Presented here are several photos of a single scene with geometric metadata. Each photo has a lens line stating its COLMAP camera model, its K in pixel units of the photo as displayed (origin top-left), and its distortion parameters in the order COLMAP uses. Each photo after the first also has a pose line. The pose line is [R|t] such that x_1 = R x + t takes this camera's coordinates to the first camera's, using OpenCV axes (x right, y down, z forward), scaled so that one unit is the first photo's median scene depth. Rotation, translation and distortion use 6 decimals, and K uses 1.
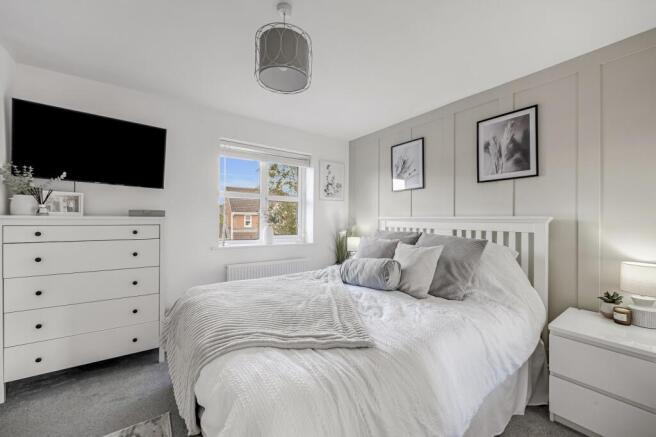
lens RADIAL K [[258.9, 0, 326.5], [0, 258.9, 216.8], [0, 0, 1]] dist [-0.001835, -0.000111]
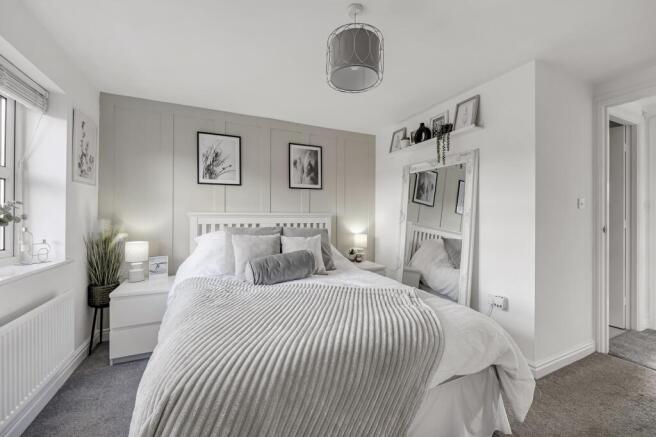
lens RADIAL K [[258.9, 0, 326.3], [0, 258.9, 217.5], [0, 0, 1]] dist [-0.001835, -0.000111]
pose [[0.198775, -0.014910, 0.979932, -0.709029], [-0.014936, 0.999722, 0.018241, -0.005411], [-0.979931, -0.018262, 0.198497, 0.537539]]
